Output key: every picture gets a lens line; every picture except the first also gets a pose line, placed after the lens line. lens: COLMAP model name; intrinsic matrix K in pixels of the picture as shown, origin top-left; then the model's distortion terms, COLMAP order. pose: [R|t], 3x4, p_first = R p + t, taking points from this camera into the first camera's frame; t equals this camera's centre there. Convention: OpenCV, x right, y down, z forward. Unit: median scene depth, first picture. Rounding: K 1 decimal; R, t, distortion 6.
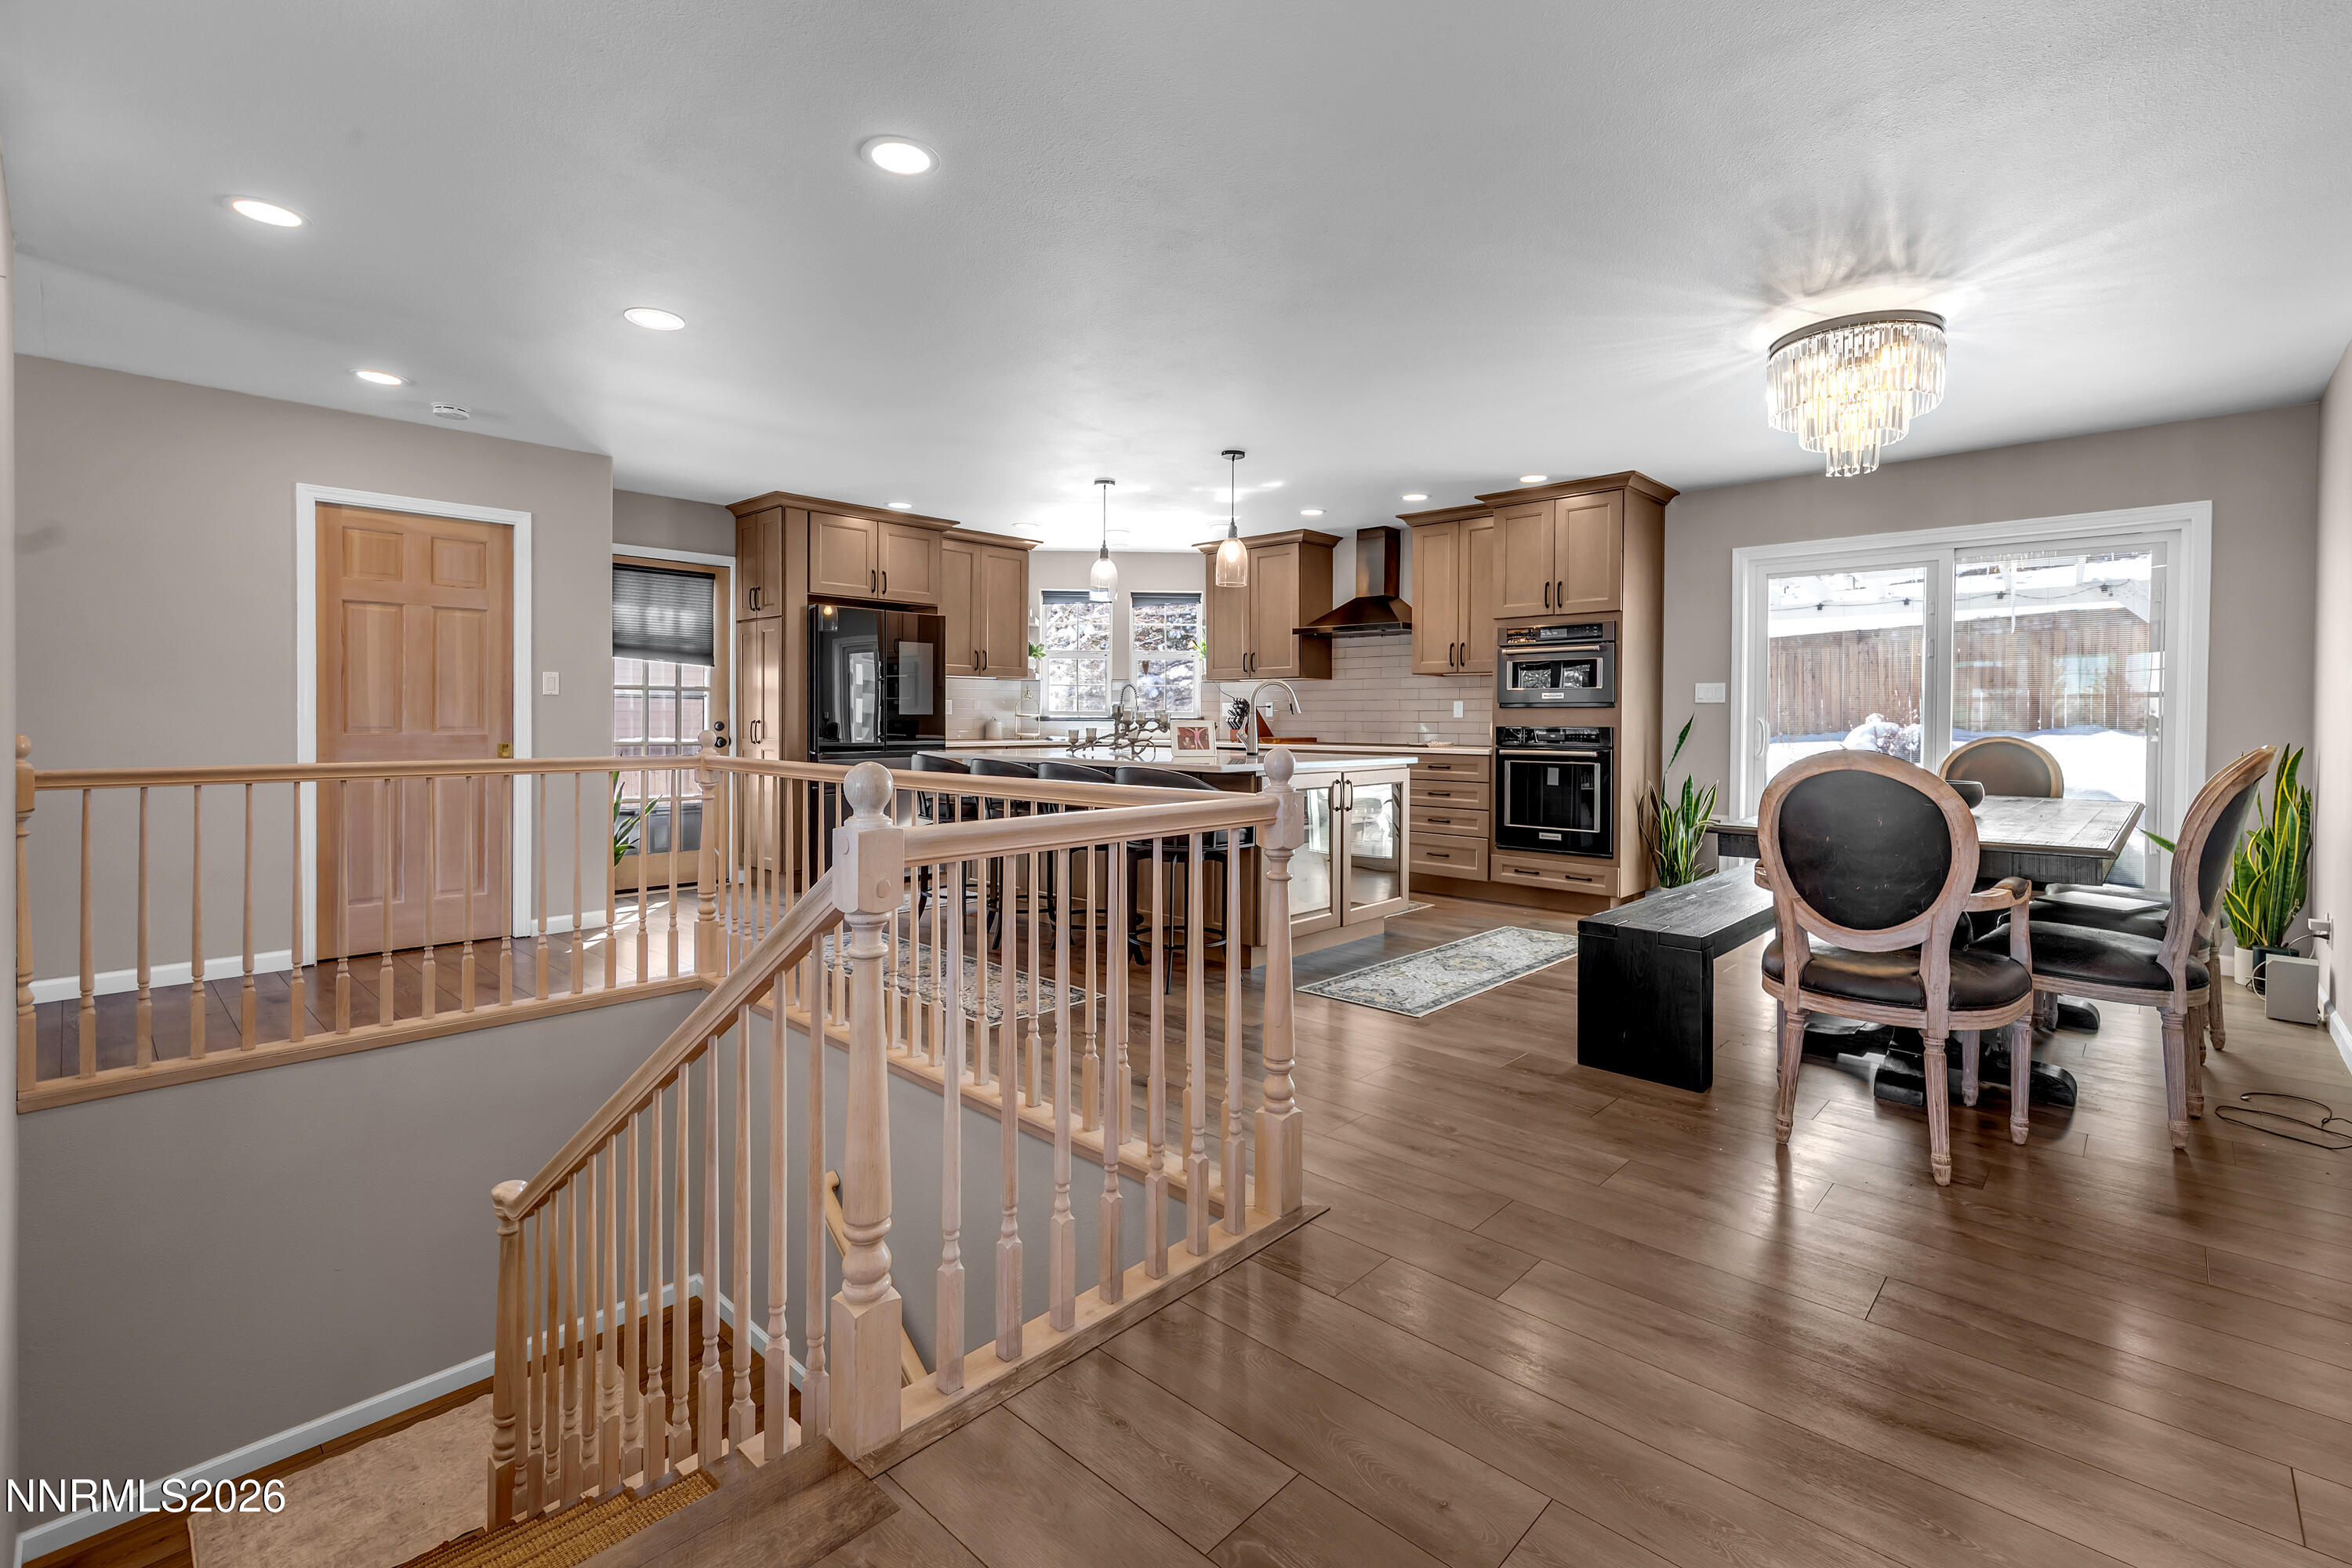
lens RADIAL K [[1090.2, 0, 1181.2], [0, 1090.2, 731.1], [0, 0, 1]] dist [0.000988, 0.000249]
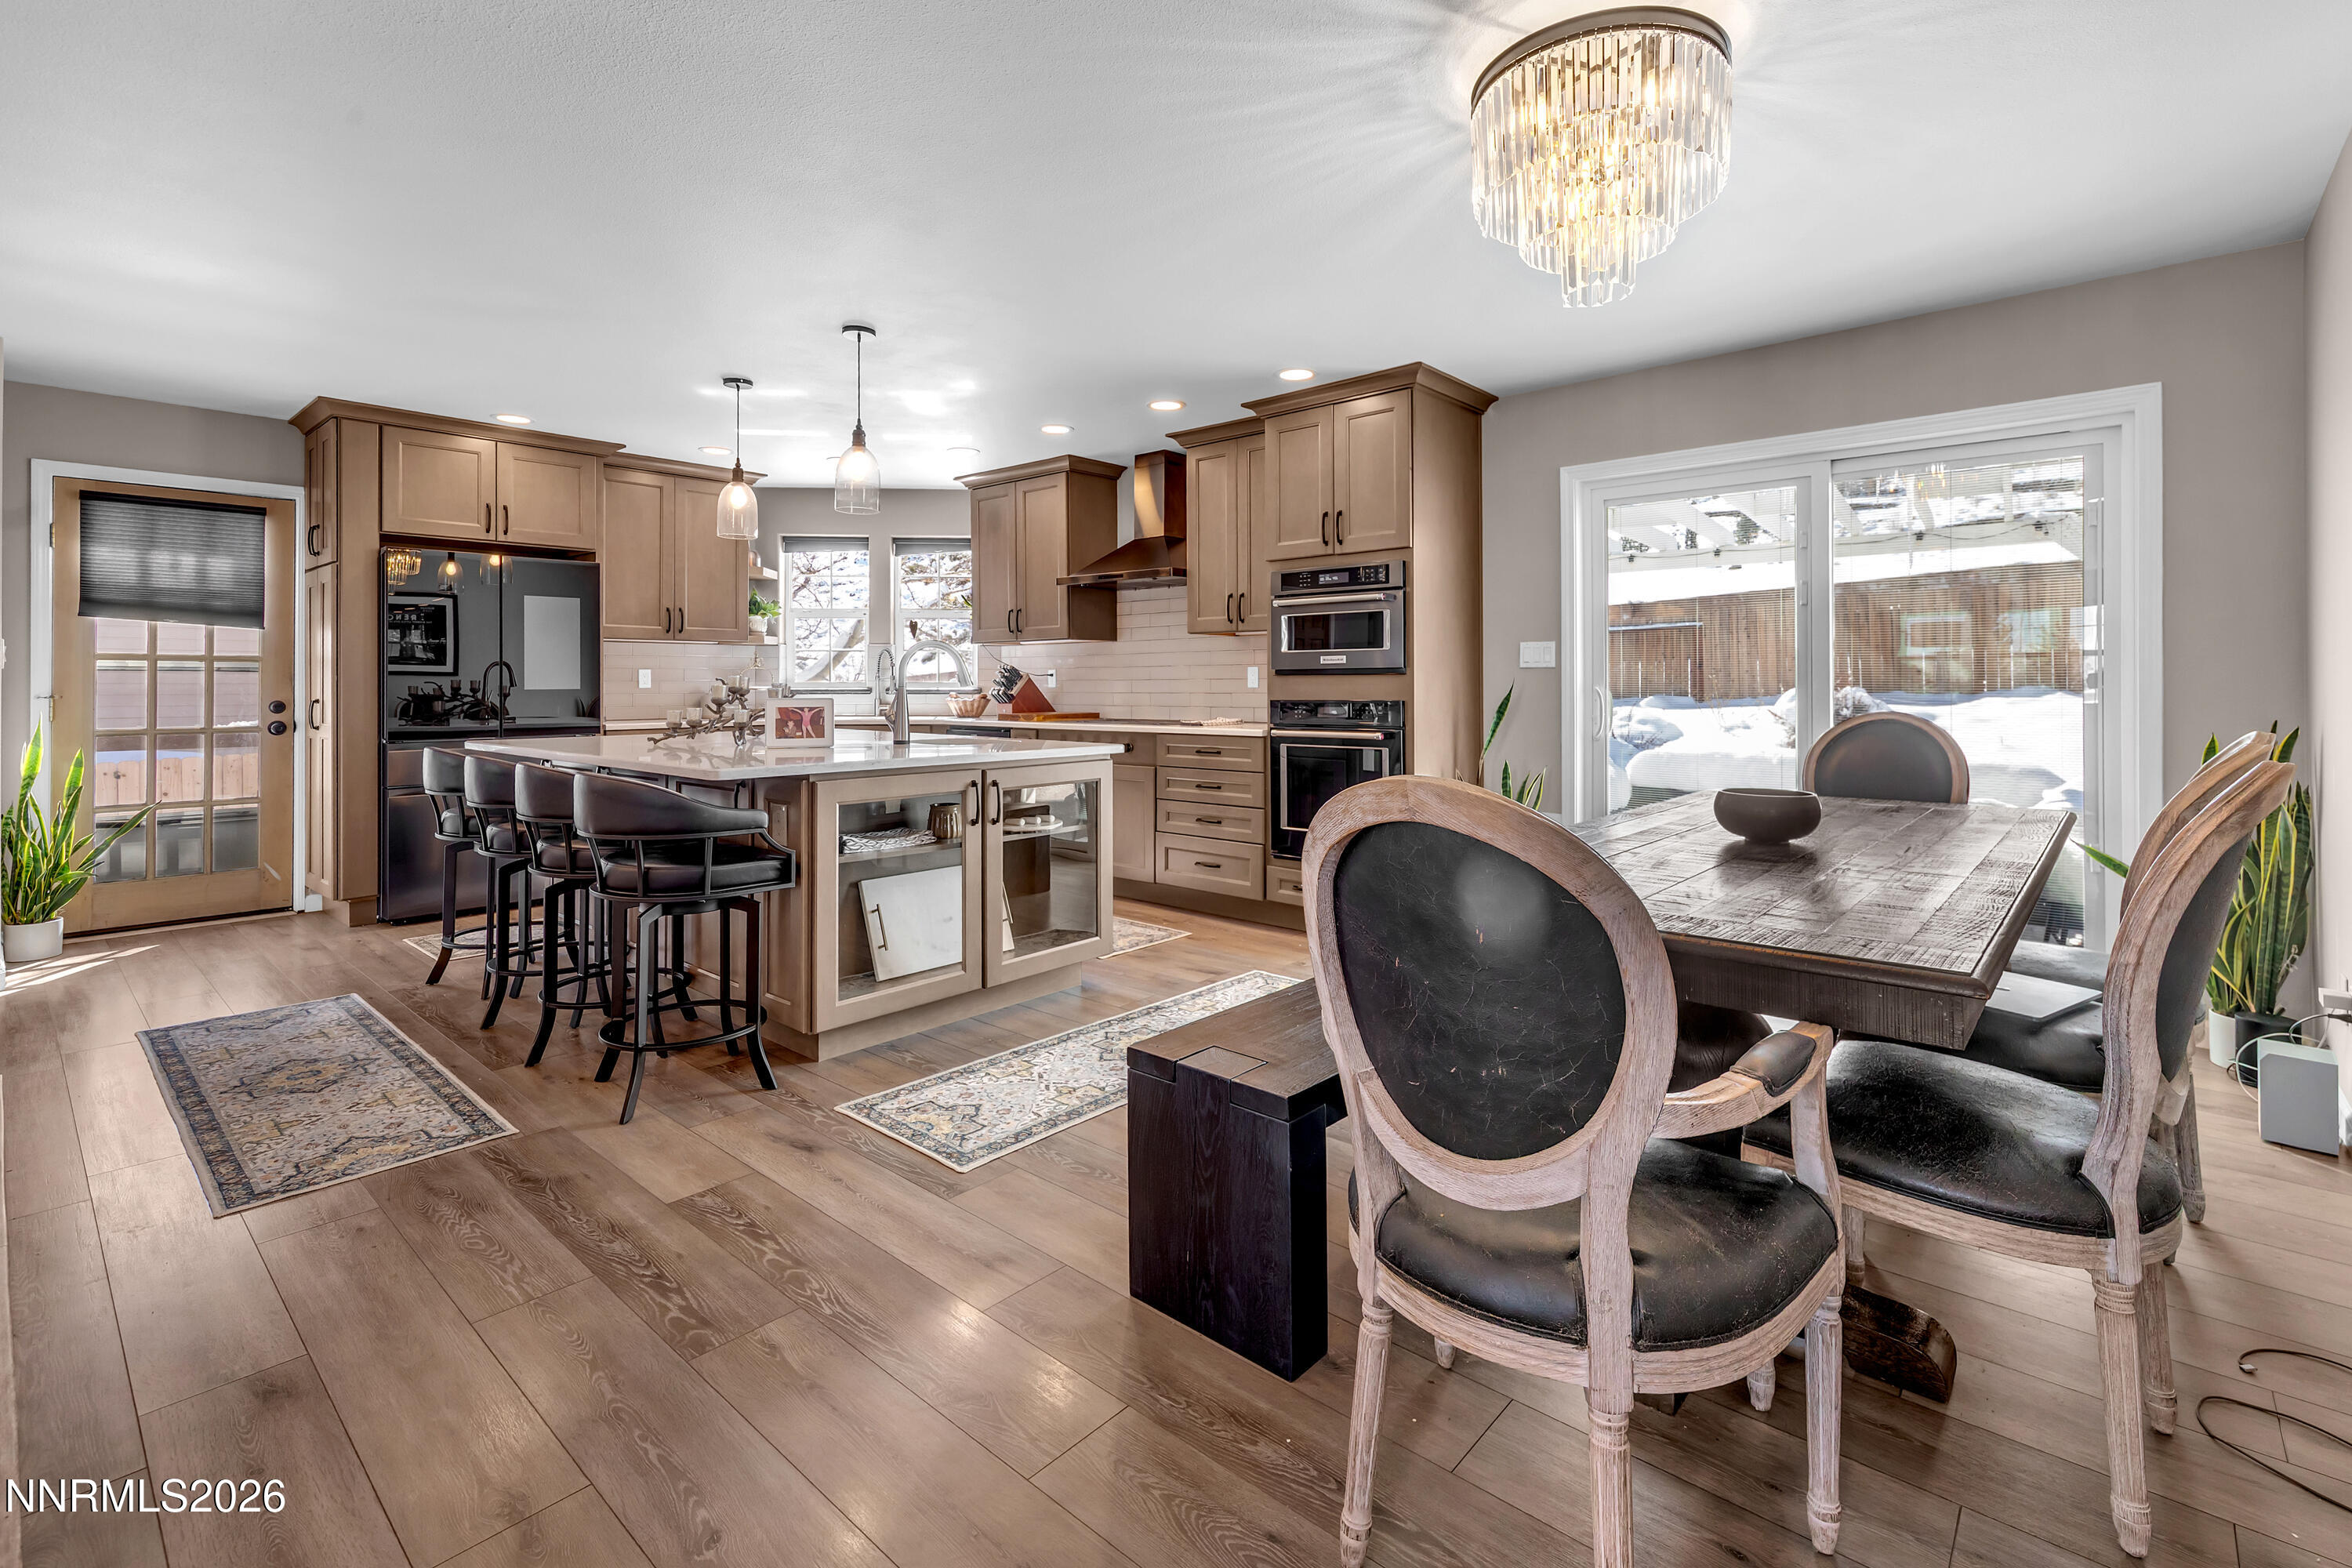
lens RADIAL K [[1090.2, 0, 1197.6], [0, 1090.2, 675.0], [0, 0, 1]] dist [0.000988, 0.000249]
pose [[0.999493, -0.007662, 0.030915, 0.211489], [0.008234, 0.999796, -0.018418, -0.007878], [-0.030767, 0.018663, 0.999352, 0.225668]]
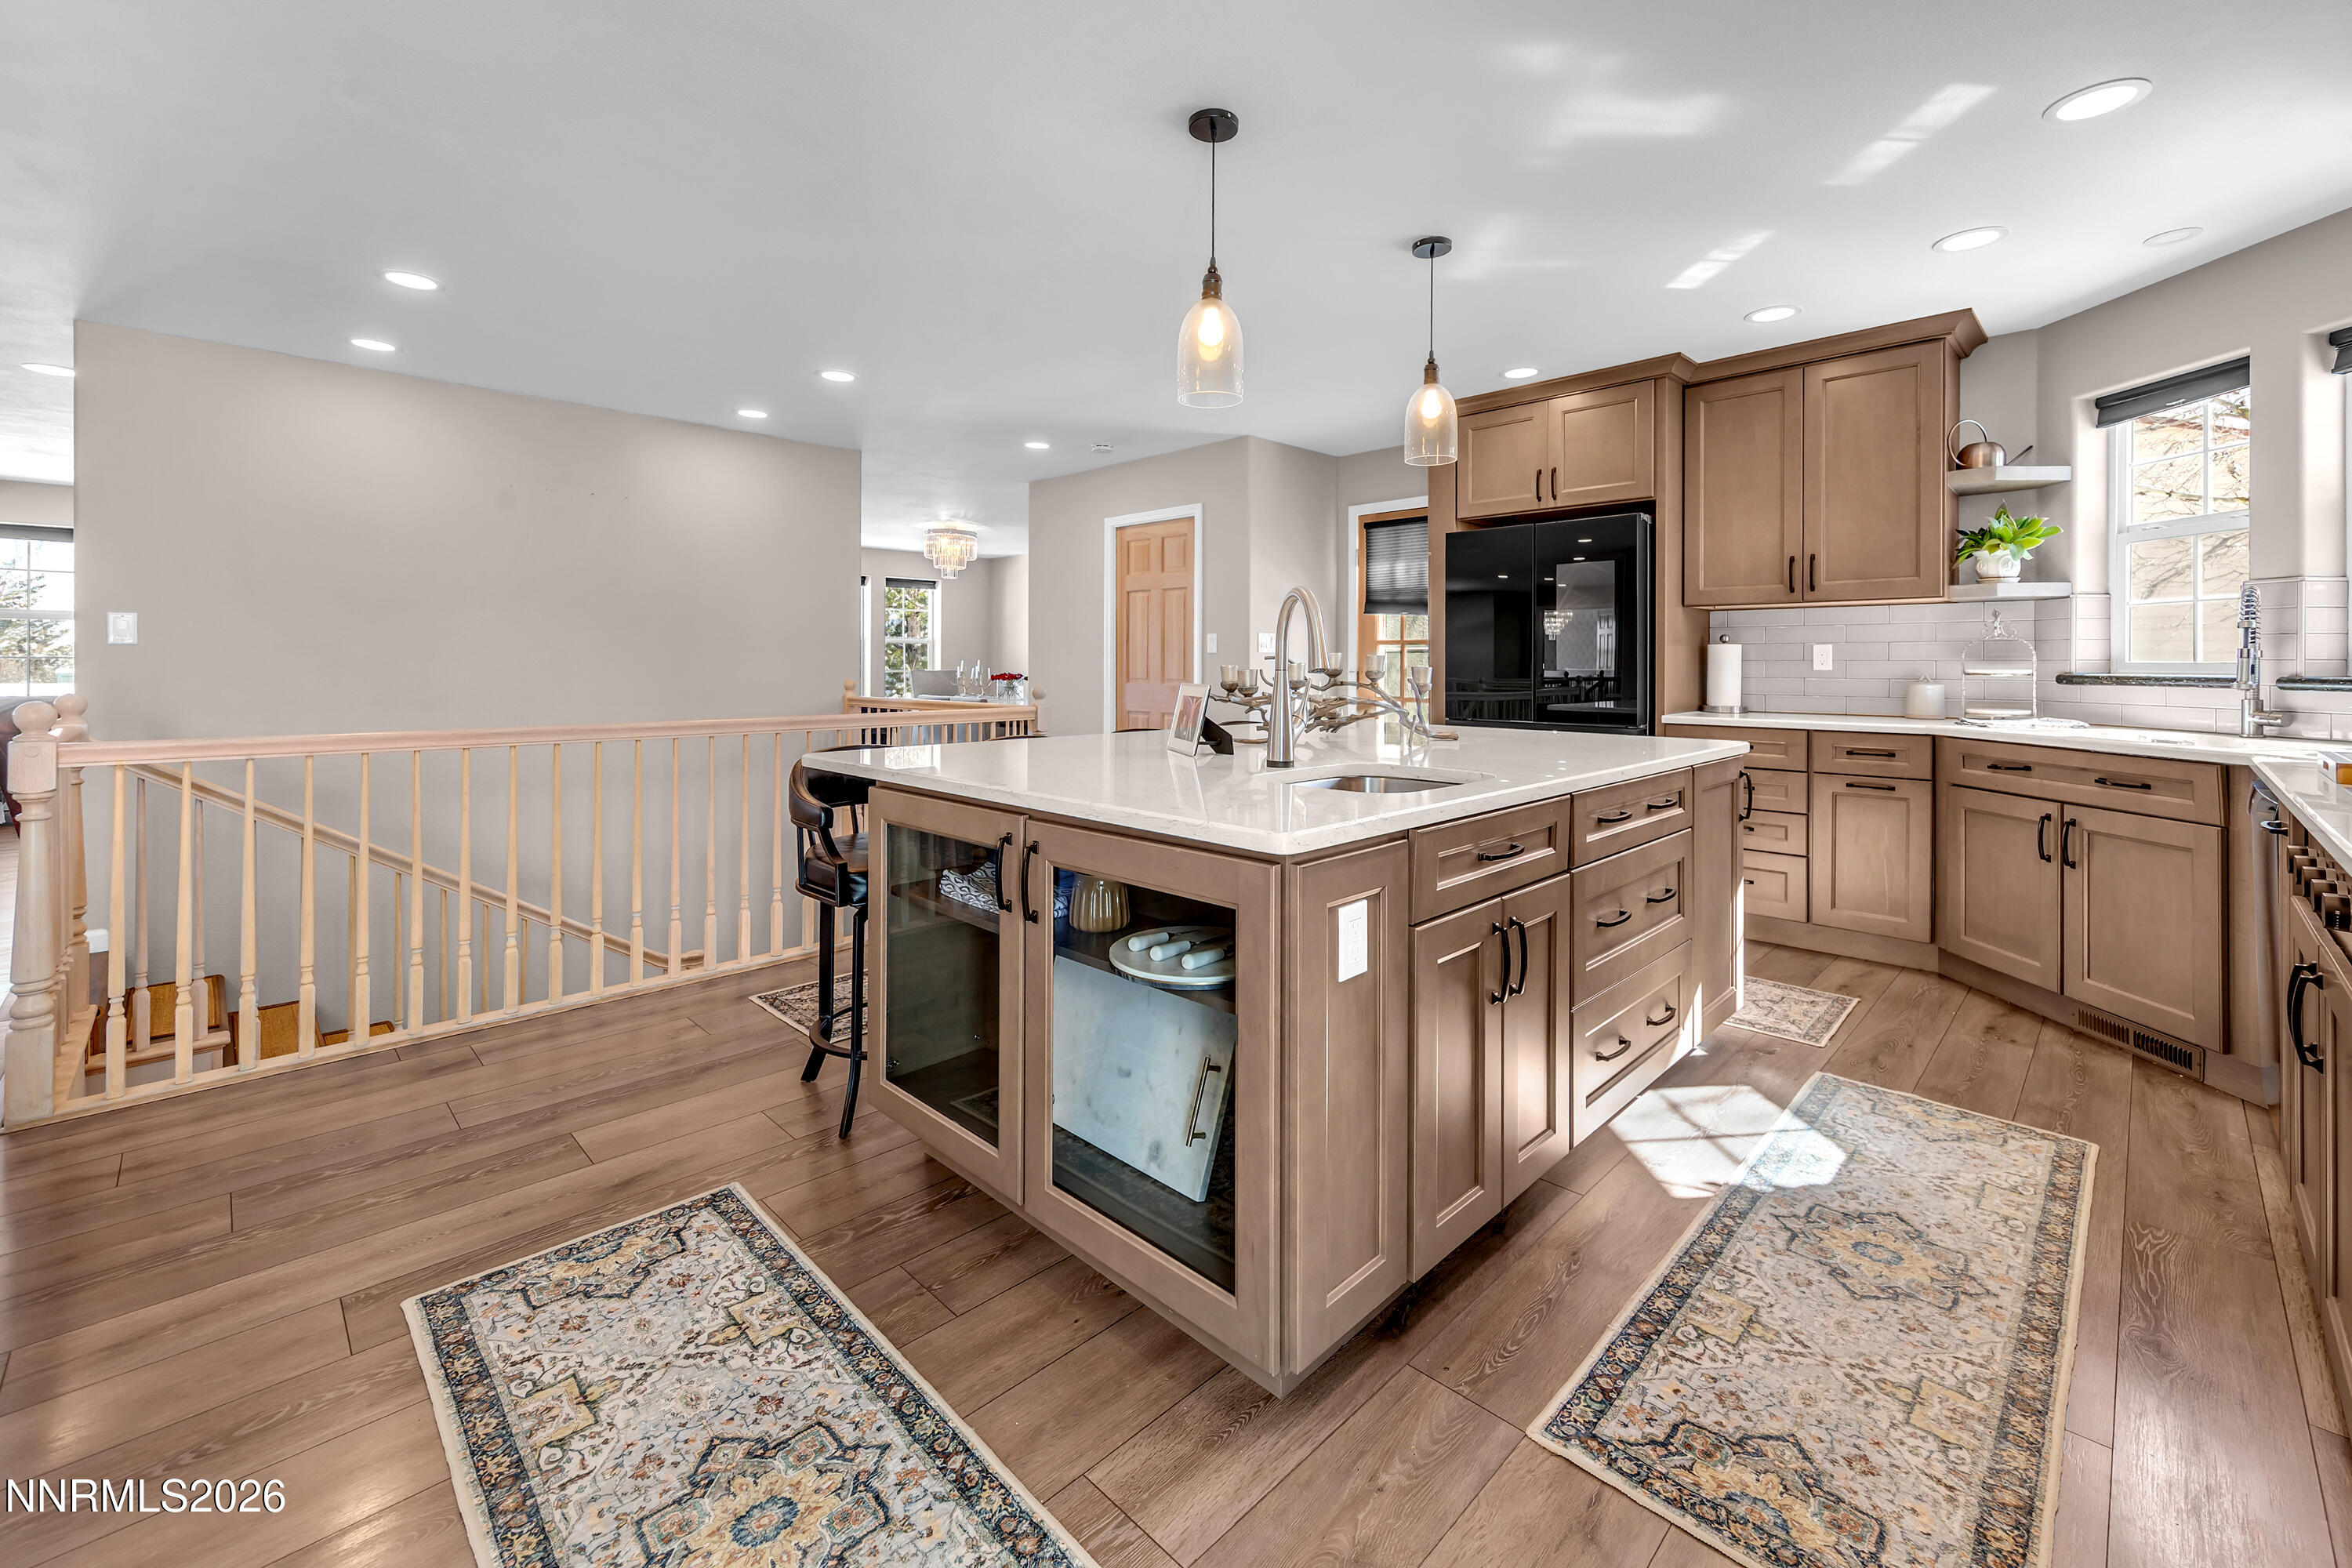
lens RADIAL K [[975.4, 0, 1182.0], [0, 975.4, 666.6], [0, 0, 1]] dist [0.002868, 0.000429]
pose [[-0.047126, -0.002903, -0.998885, 0.397589], [-0.015109, 0.999883, -0.002194, -0.013753], [0.998775, 0.014988, -0.047164, 0.852910]]
